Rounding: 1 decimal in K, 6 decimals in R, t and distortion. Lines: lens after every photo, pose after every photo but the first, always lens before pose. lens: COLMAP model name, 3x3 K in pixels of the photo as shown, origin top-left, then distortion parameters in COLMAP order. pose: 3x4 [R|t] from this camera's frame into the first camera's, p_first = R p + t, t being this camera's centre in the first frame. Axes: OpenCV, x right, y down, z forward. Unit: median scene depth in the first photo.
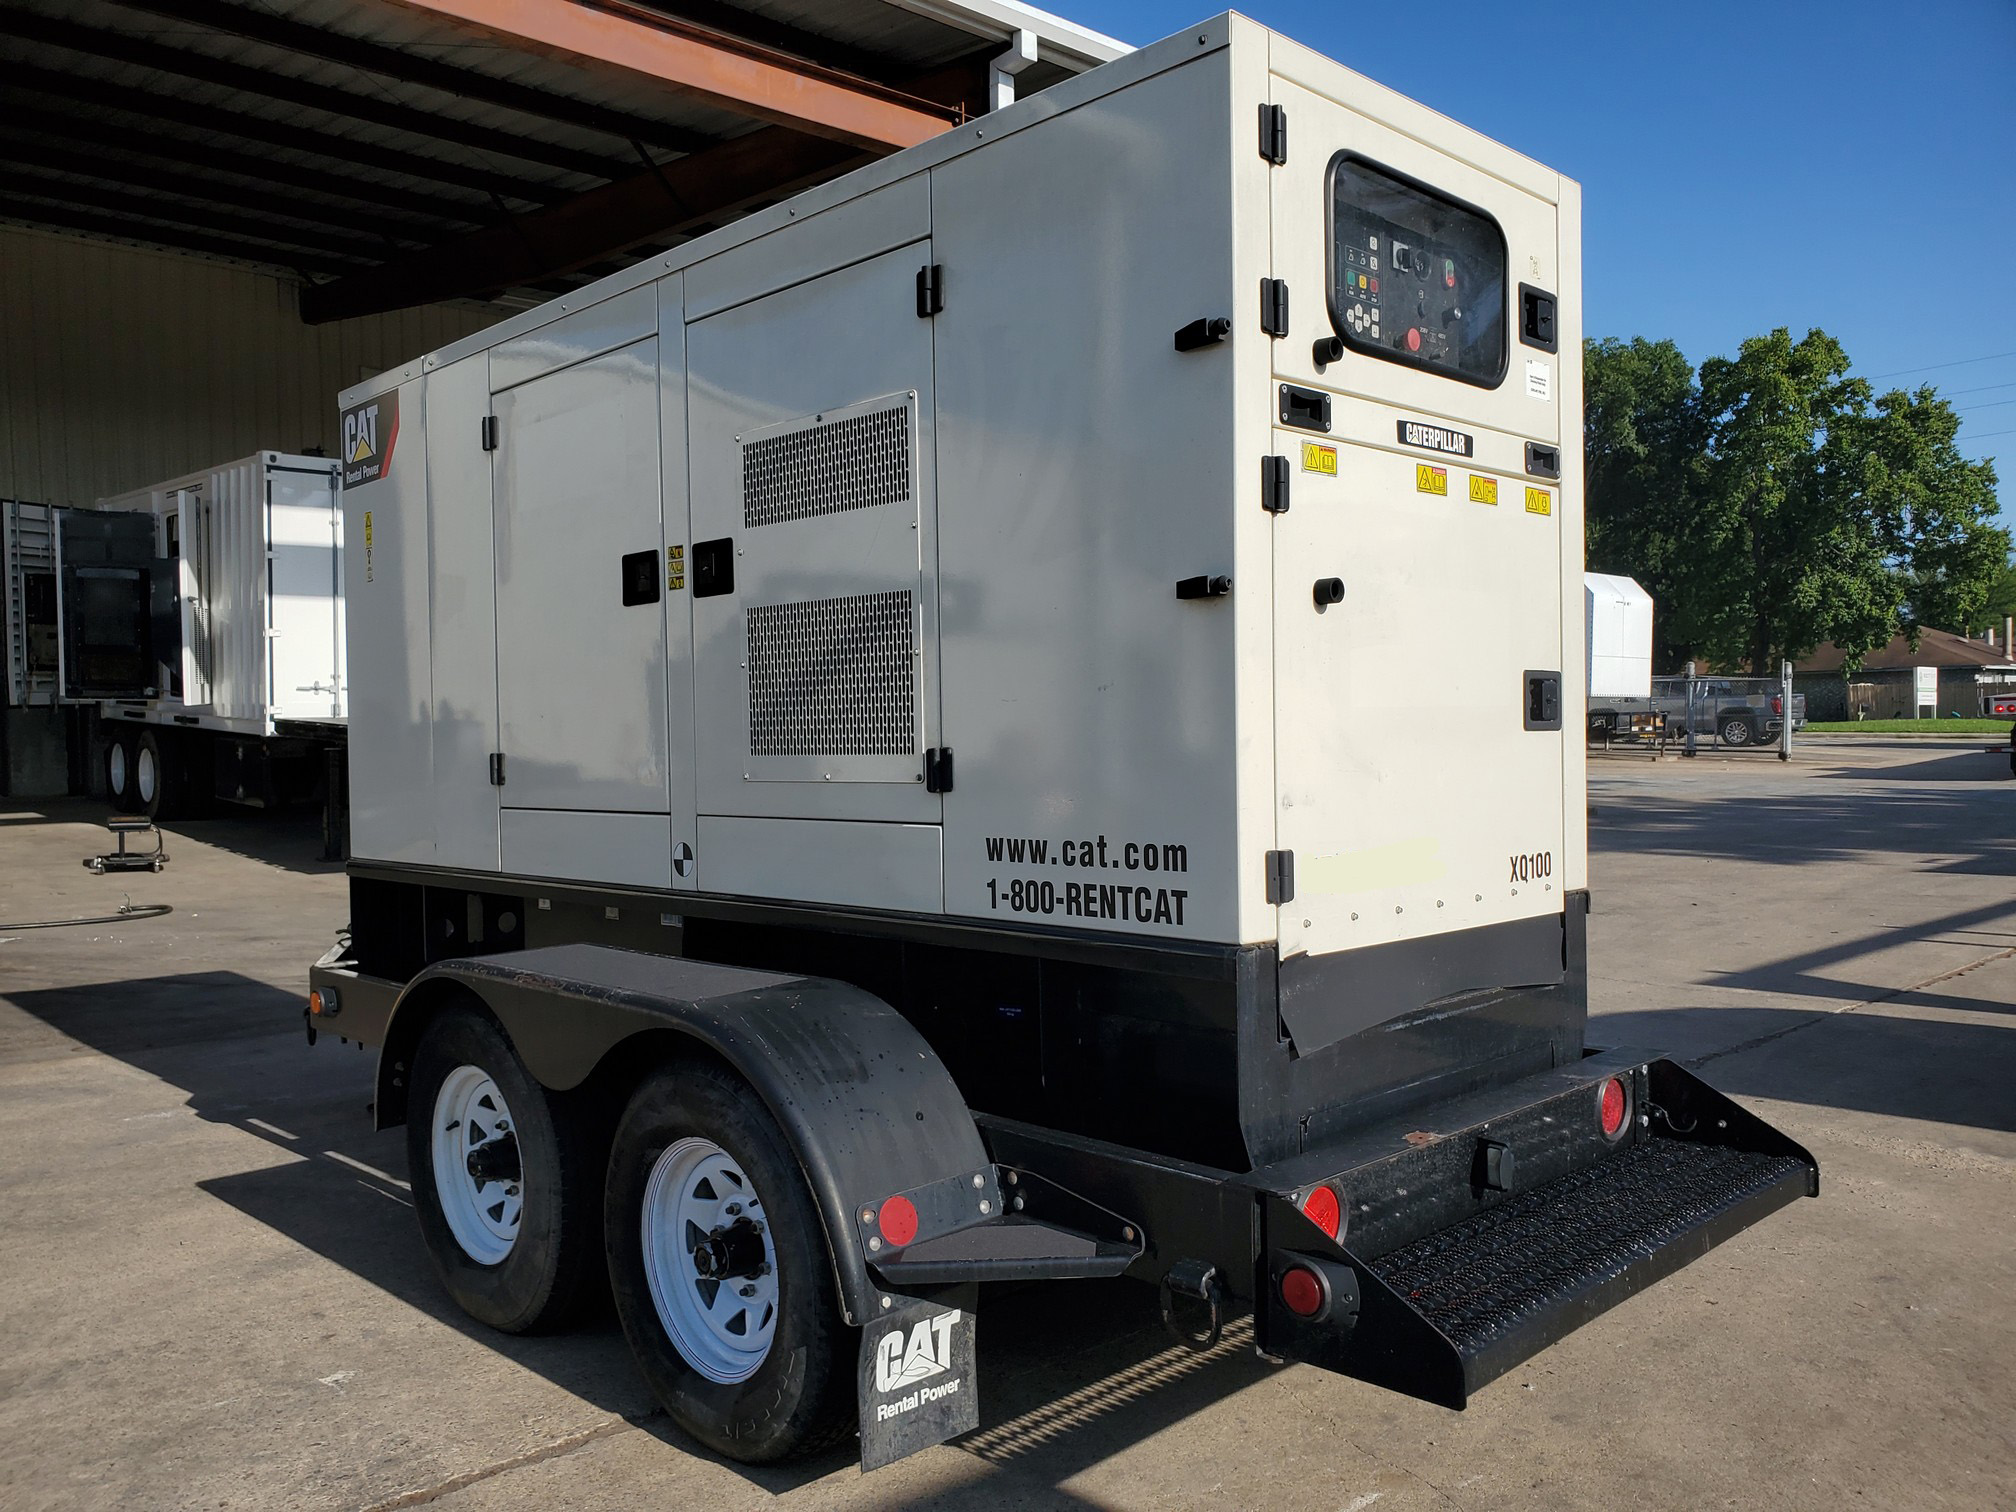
lens RADIAL K [[1574.3, 0, 1005.9], [0, 1574.3, 759.1], [0, 0, 1]] dist [0.046099, -0.047500]
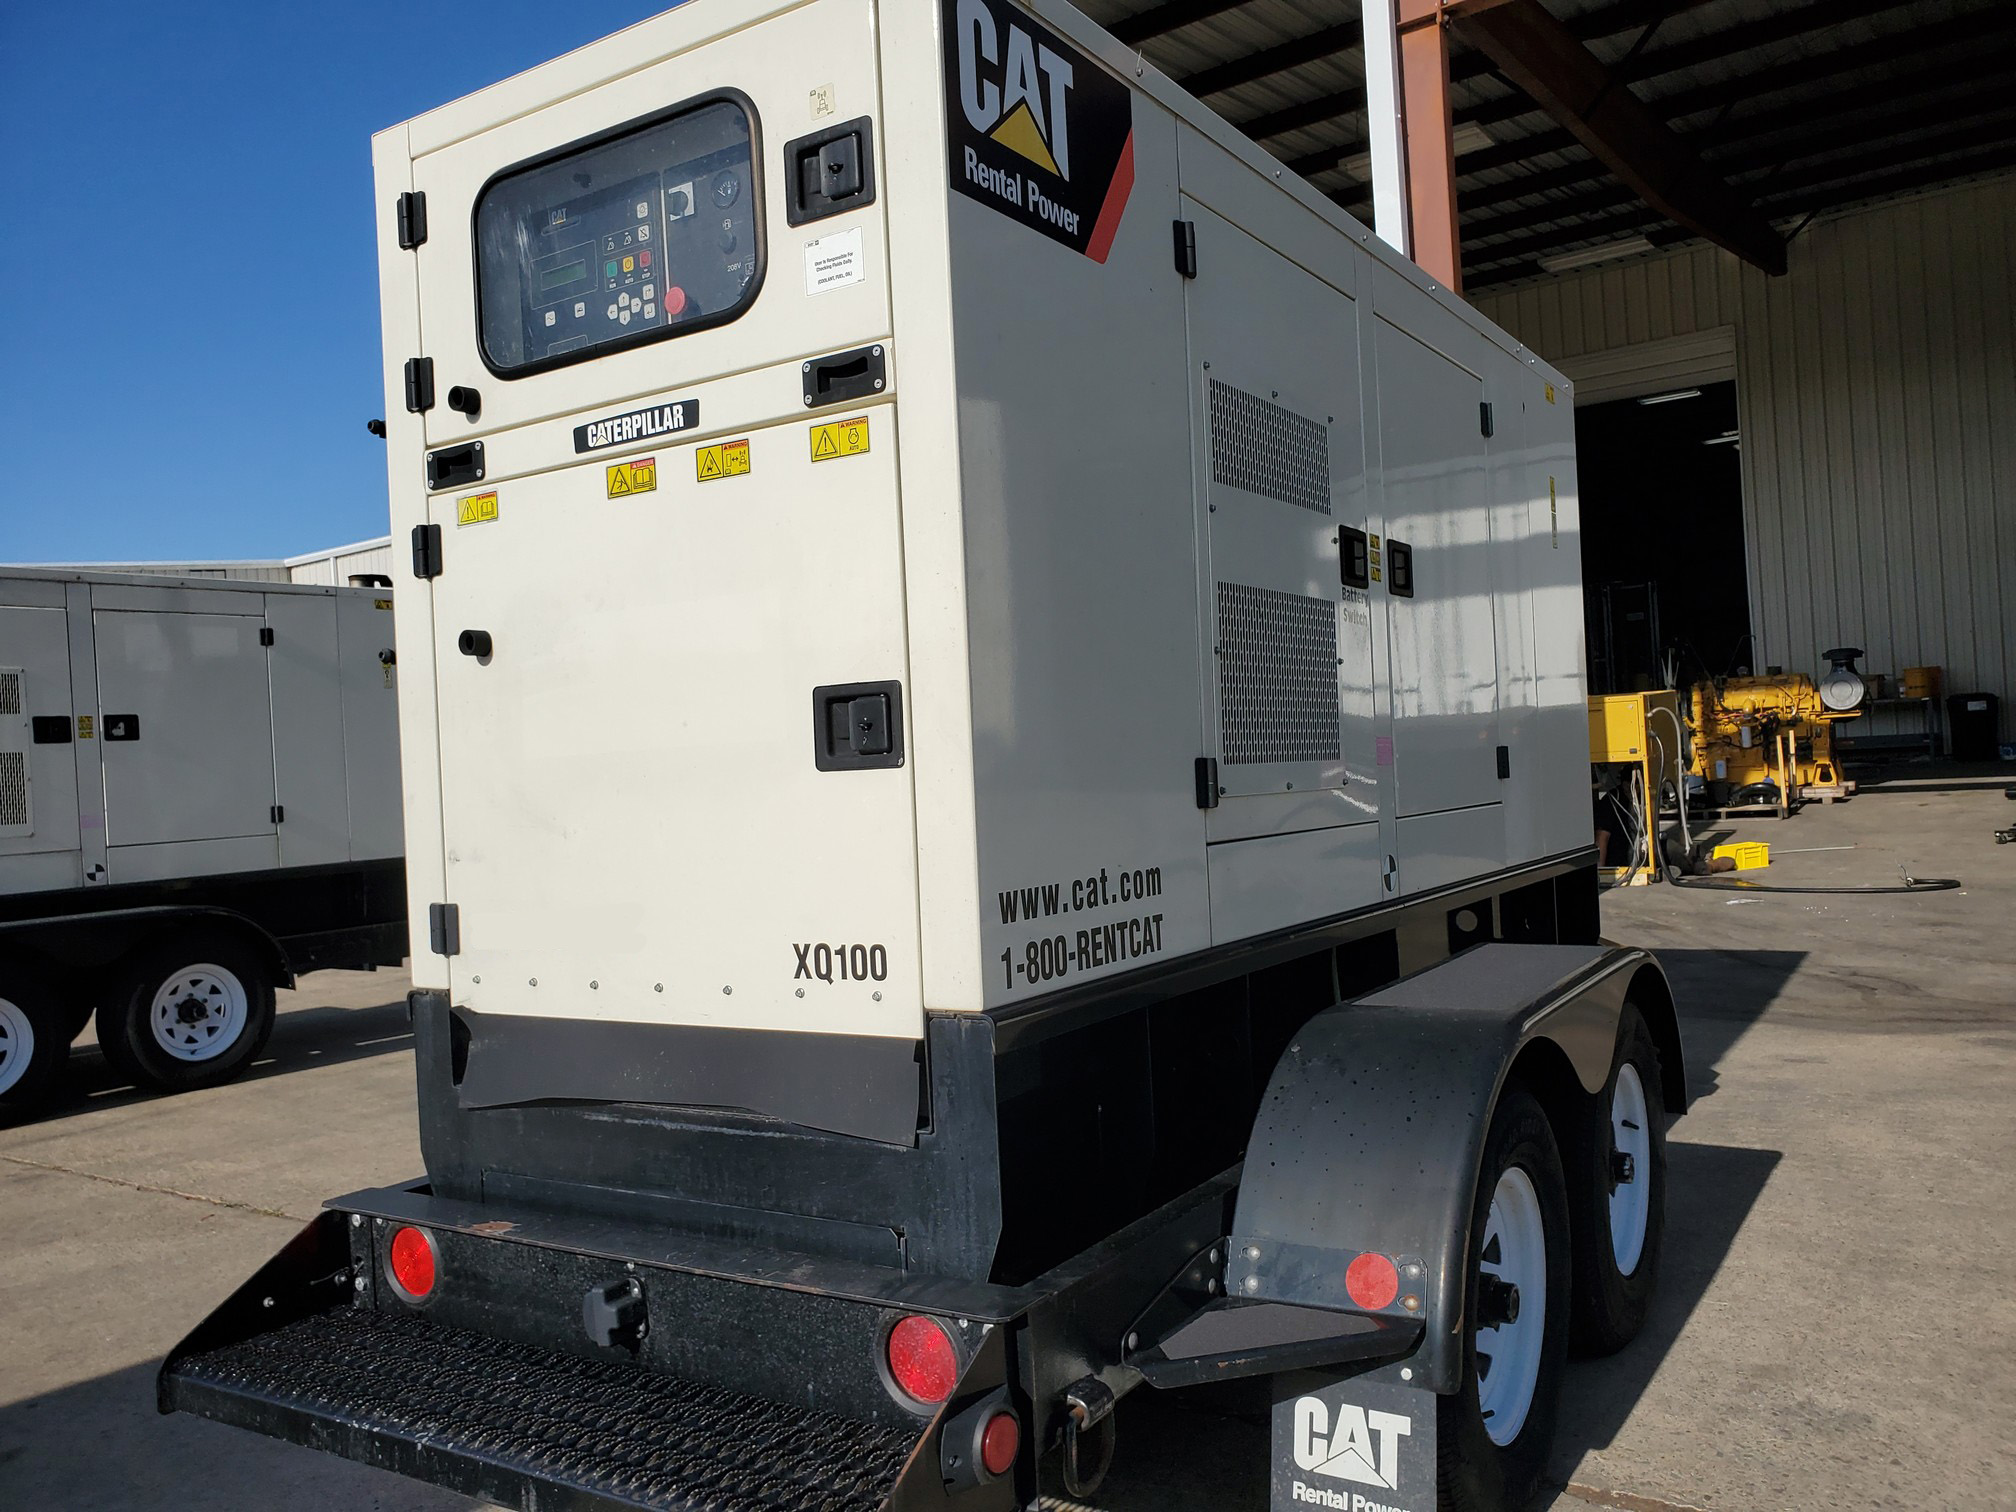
lens RADIAL K [[1574.3, 0, 1002.2], [0, 1574.3, 756.5], [0, 0, 1]] dist [0.046099, -0.047500]
pose [[0.224559, -0.003886, -0.974453, 1.124986], [0.035307, 0.999368, 0.004150, -0.026307], [0.973821, -0.035337, 0.224554, 0.997546]]
